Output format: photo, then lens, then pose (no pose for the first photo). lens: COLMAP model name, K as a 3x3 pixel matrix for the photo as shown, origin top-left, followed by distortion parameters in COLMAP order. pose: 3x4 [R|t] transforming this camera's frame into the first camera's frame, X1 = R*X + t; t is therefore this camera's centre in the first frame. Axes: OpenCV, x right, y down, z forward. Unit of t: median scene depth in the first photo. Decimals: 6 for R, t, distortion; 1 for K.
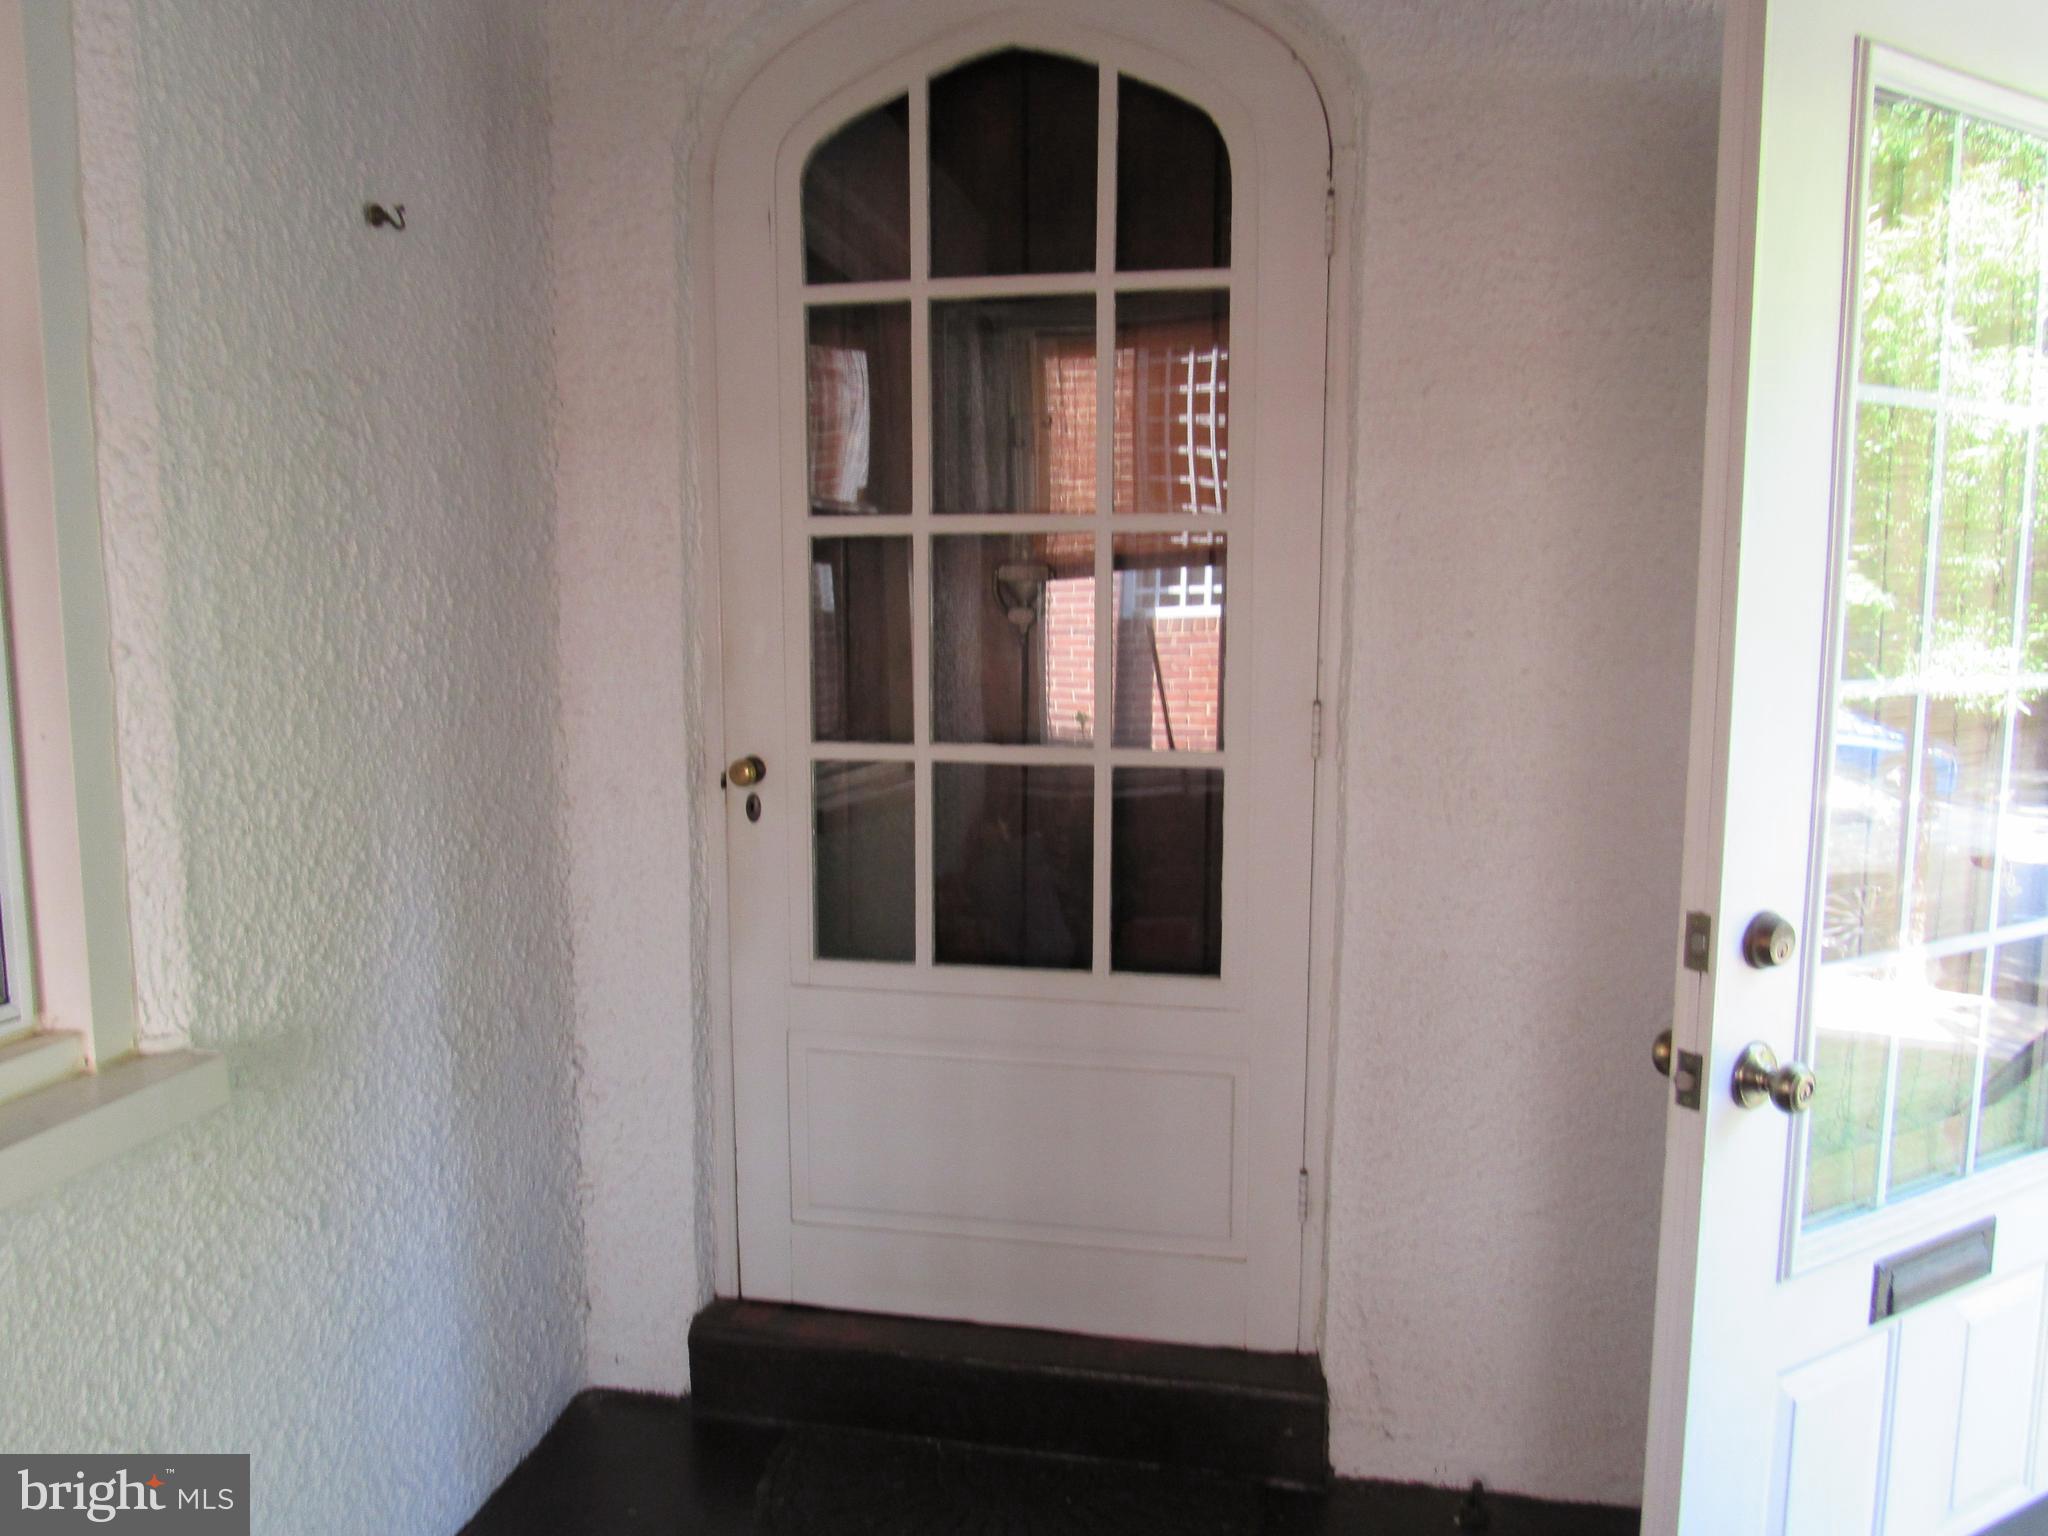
lens RADIAL K [[1462.0, 0, 1026.8], [0, 1462.0, 767.5], [0, 0, 1]] dist [-0.029629, 0.009524]
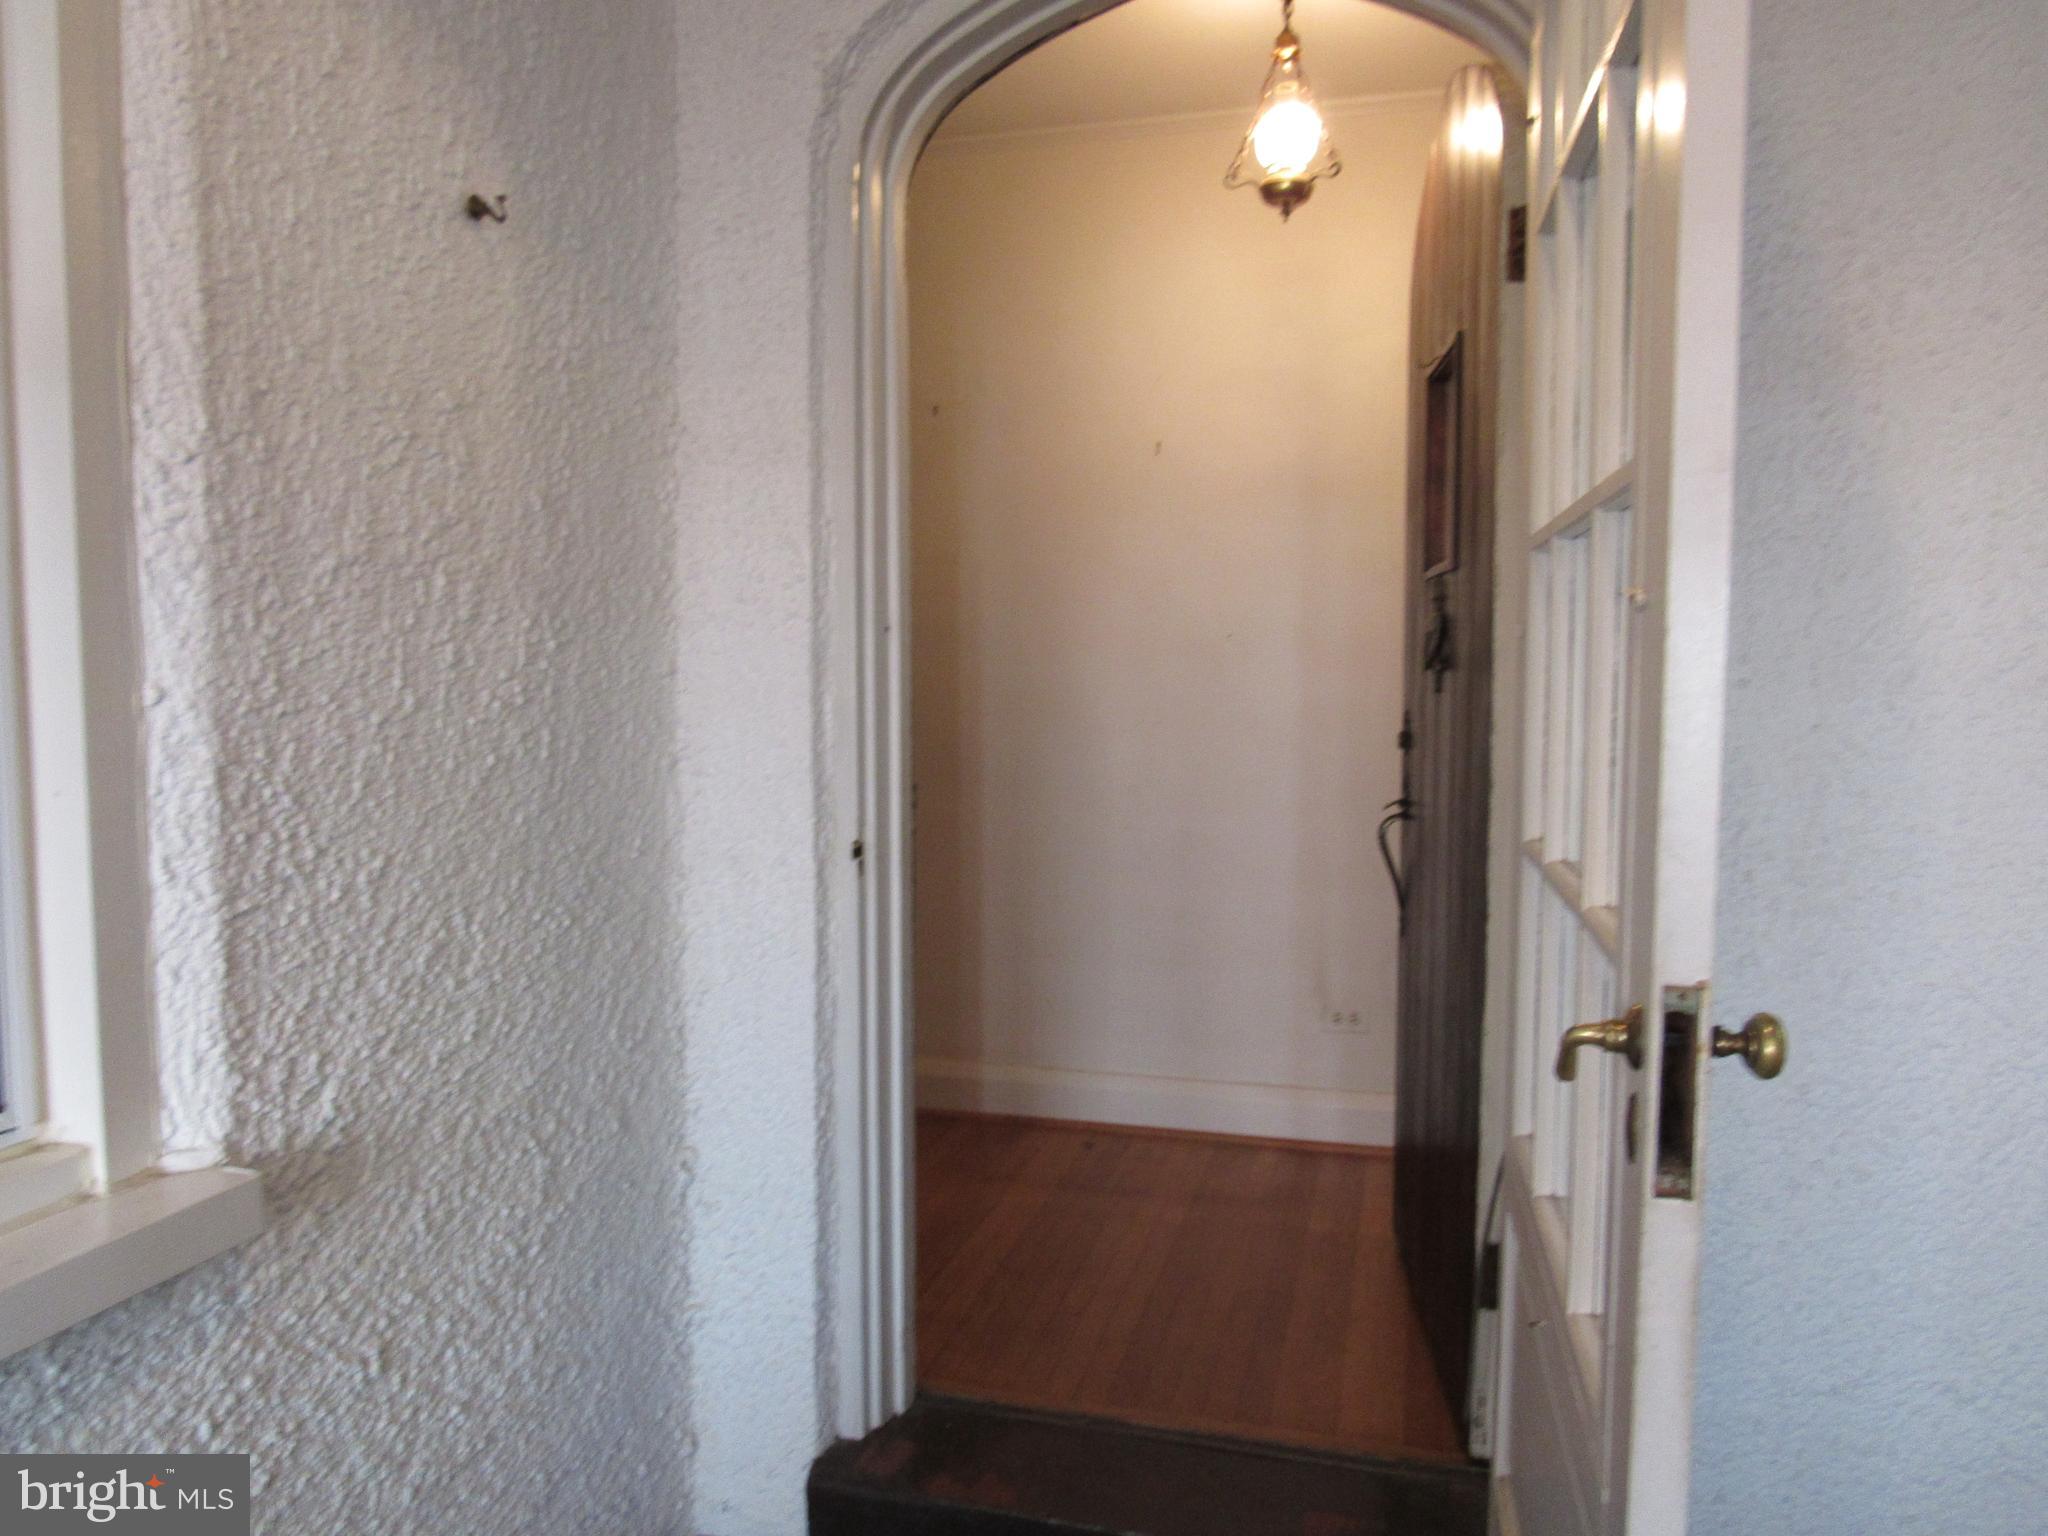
lens RADIAL K [[1462.0, 0, 1022.6], [0, 1462.0, 771.1], [0, 0, 1]] dist [-0.029629, 0.009524]
pose [[0.995614, 0.005849, -0.093369, -0.031454], [-0.009713, 0.999113, -0.040981, -0.003953], [0.093046, 0.041708, 0.994788, 0.163958]]
